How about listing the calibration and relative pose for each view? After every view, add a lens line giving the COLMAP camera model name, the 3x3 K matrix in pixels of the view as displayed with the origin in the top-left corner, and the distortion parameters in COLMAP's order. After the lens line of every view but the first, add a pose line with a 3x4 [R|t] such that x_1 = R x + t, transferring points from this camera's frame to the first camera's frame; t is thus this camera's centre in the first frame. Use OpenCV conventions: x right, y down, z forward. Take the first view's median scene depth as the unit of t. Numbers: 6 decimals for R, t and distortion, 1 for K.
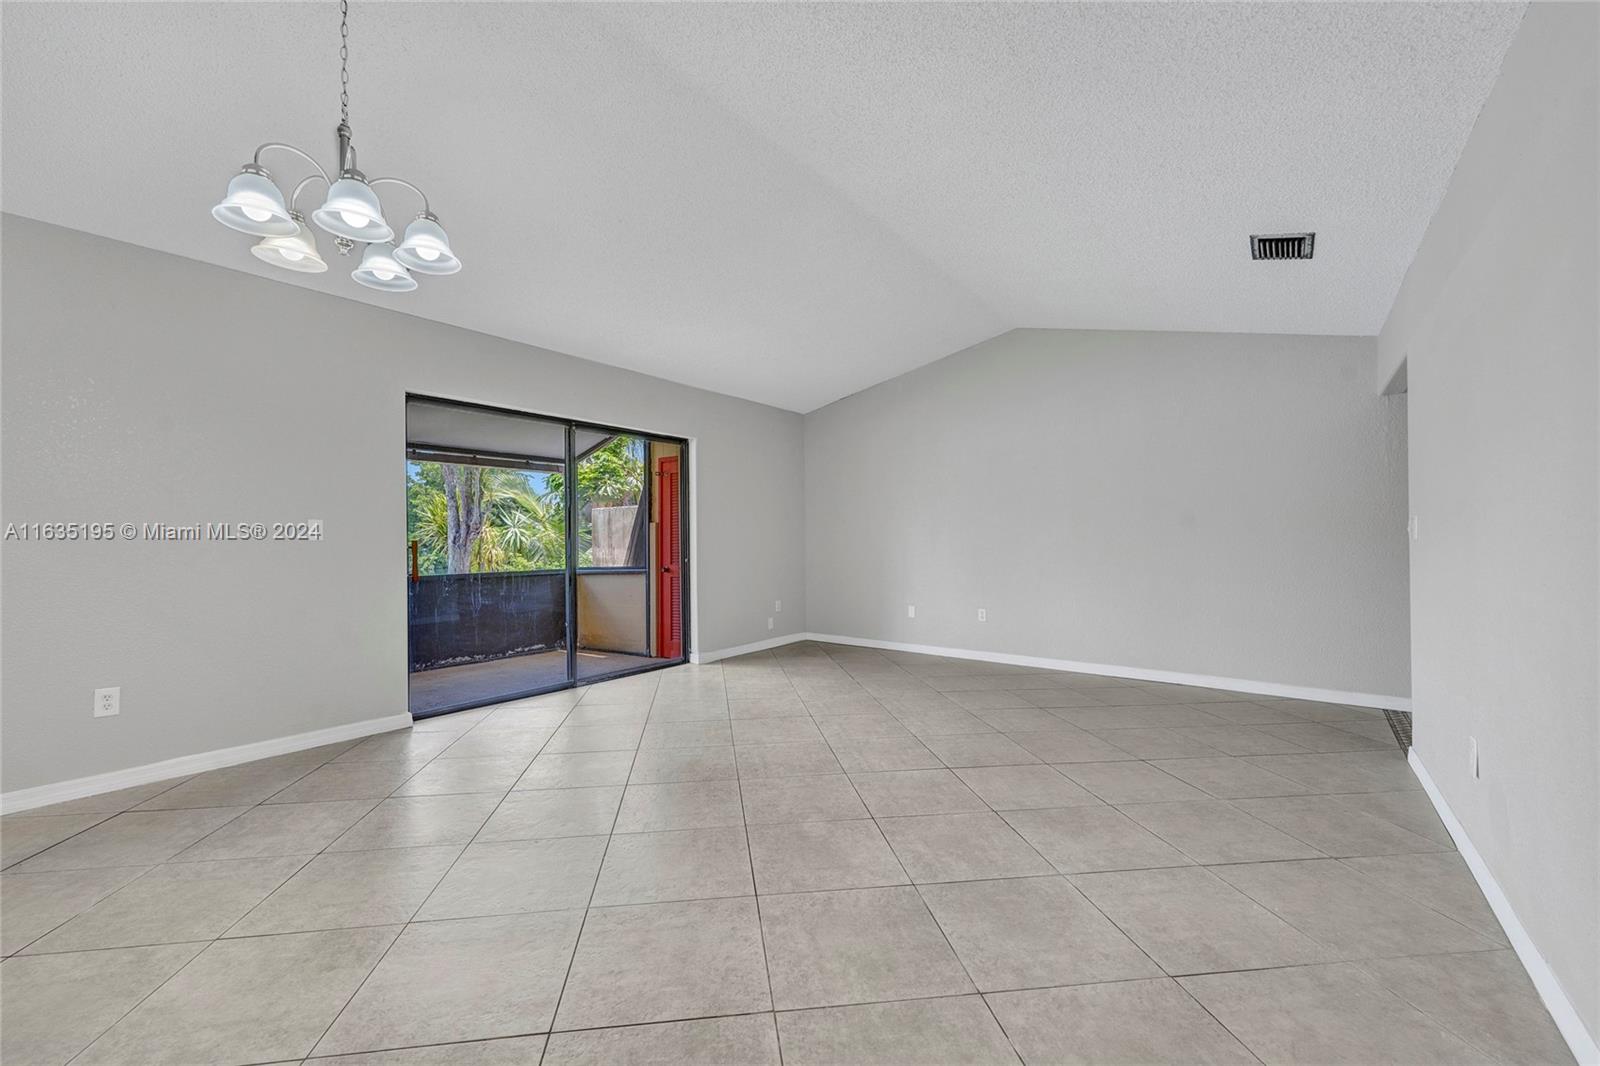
lens RADIAL K [[656.9, 0, 793.4], [0, 656.9, 523.2], [0, 0, 1]] dist [0.000501, 0.000139]
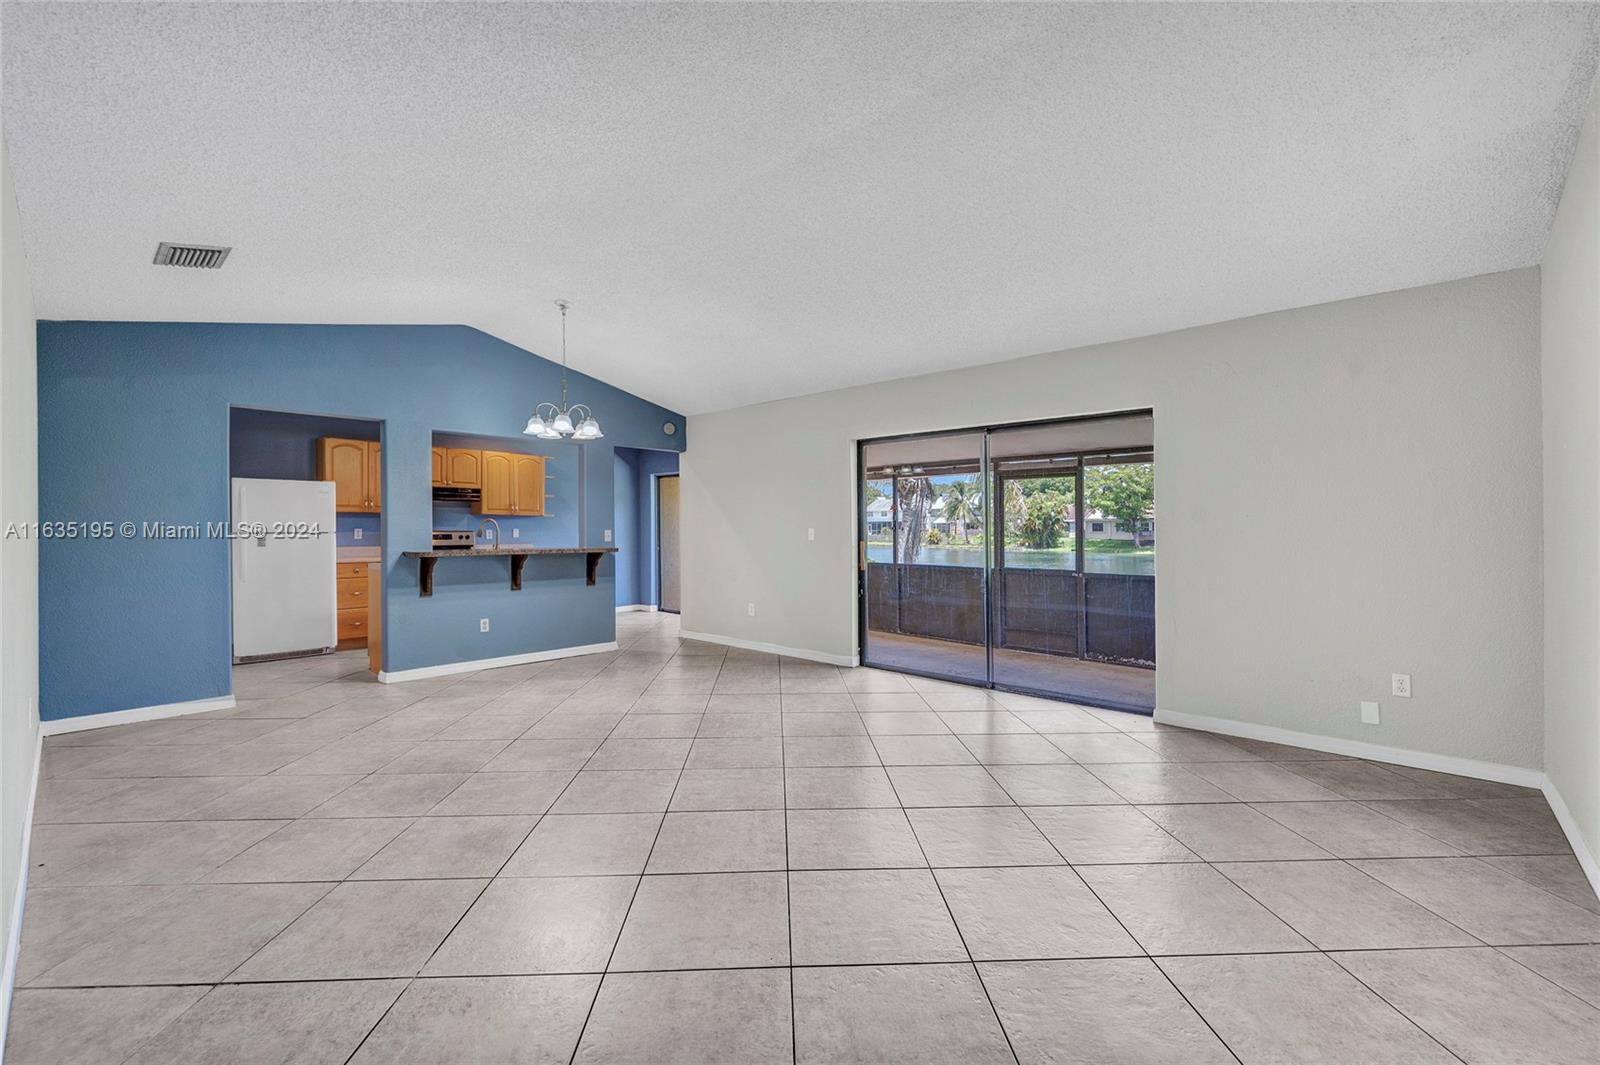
lens RADIAL K [[658.7, 0, 800.0], [0, 658.7, 532.5], [0, 0, 1]] dist [0.000346, -0.000603]
pose [[-0.090407, 0.009253, -0.995862, 1.059774], [0.021478, 0.999742, 0.007339, -0.005010], [0.995673, -0.020725, -0.090582, 1.224080]]
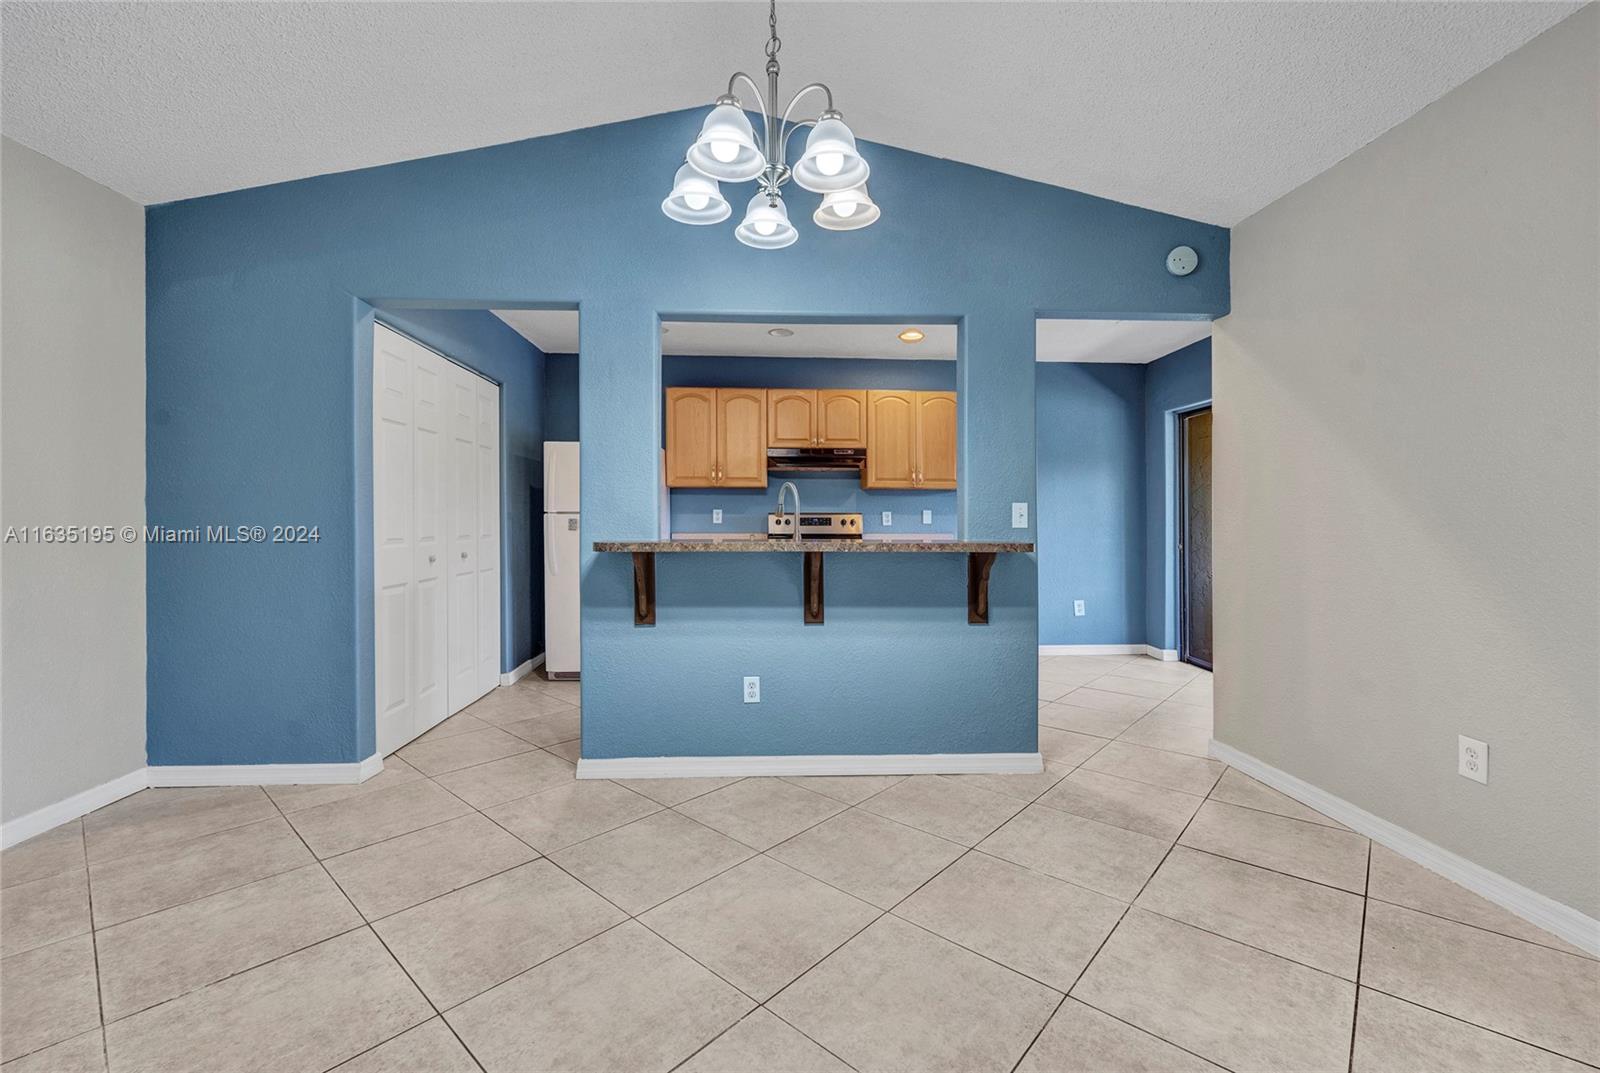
lens RADIAL K [[668.0, 0, 797.4], [0, 668.0, 526.6], [0, 0, 1]] dist [0.002168, 0.000011]
pose [[-0.762163, 0.007042, -0.647347, -0.058173], [0.015103, 0.999862, -0.006904, 0.023515], [0.647209, -0.015039, -0.762164, 0.960454]]
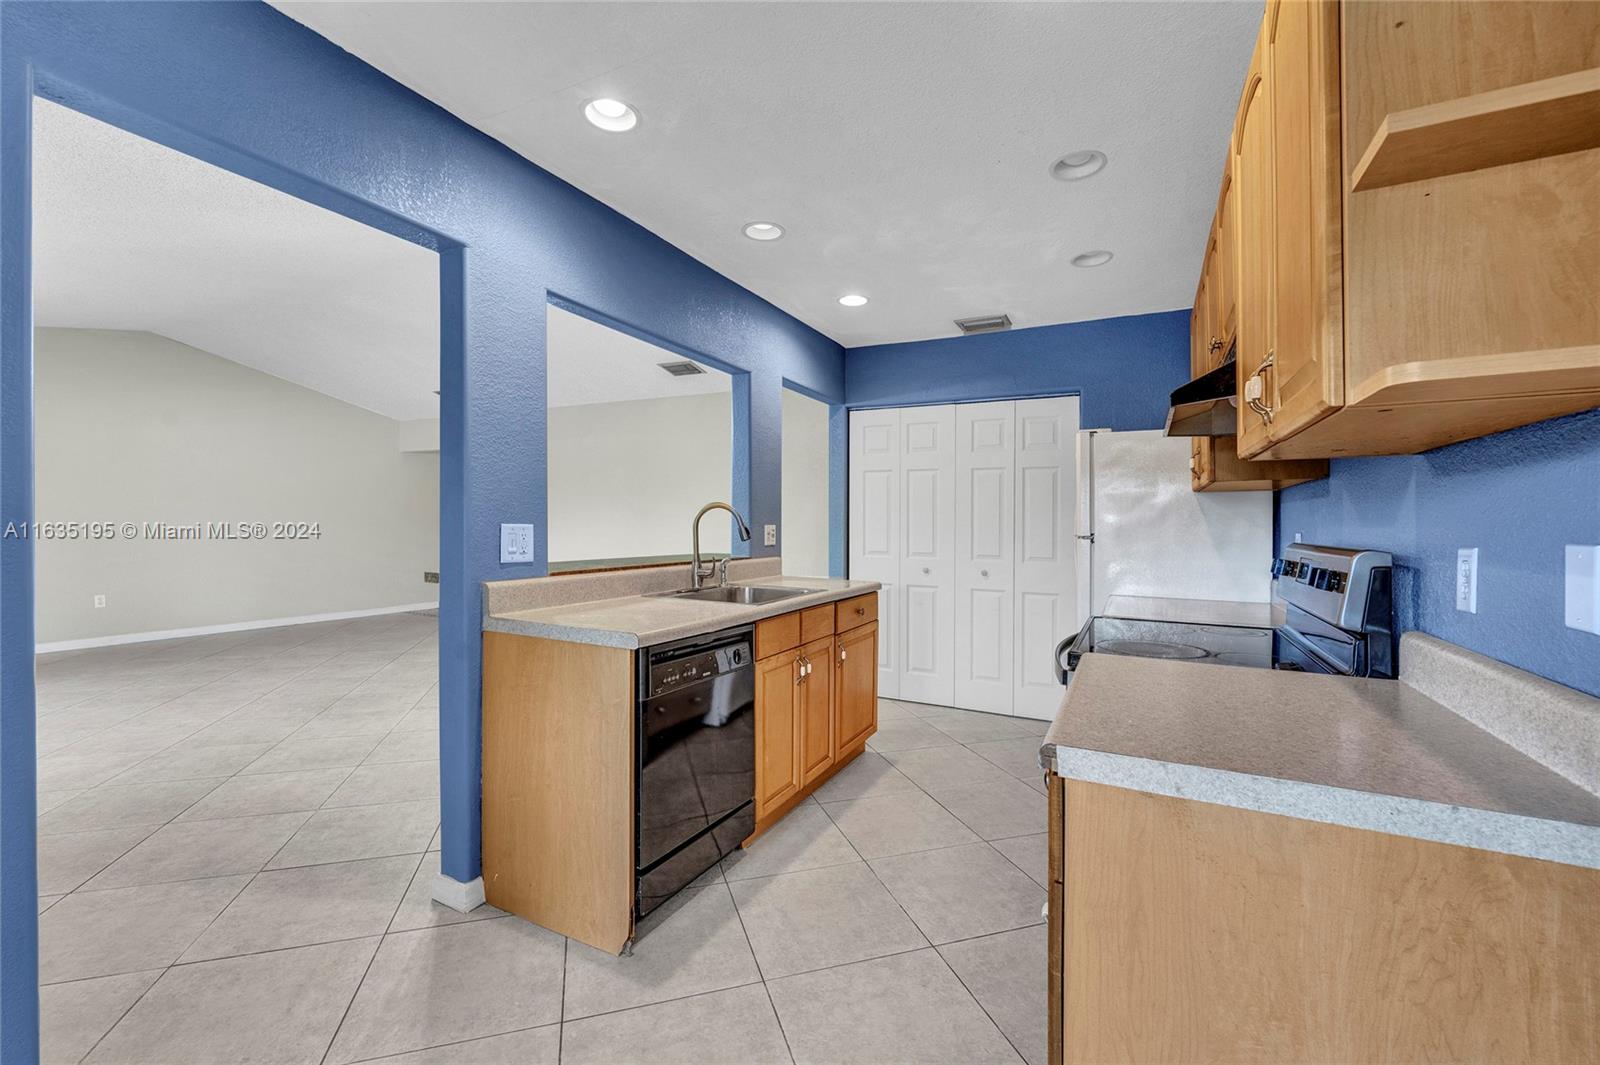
lens RADIAL K [[655.9, 0, 803.0], [0, 655.9, 530.8], [0, 0, 1]] dist [0.000267, 0.000059]
pose [[-0.180685, -0.011631, 0.983472, -1.599226], [-0.032712, 0.999448, 0.005810, -0.020761], [-0.982997, -0.031121, -0.180966, 0.247673]]
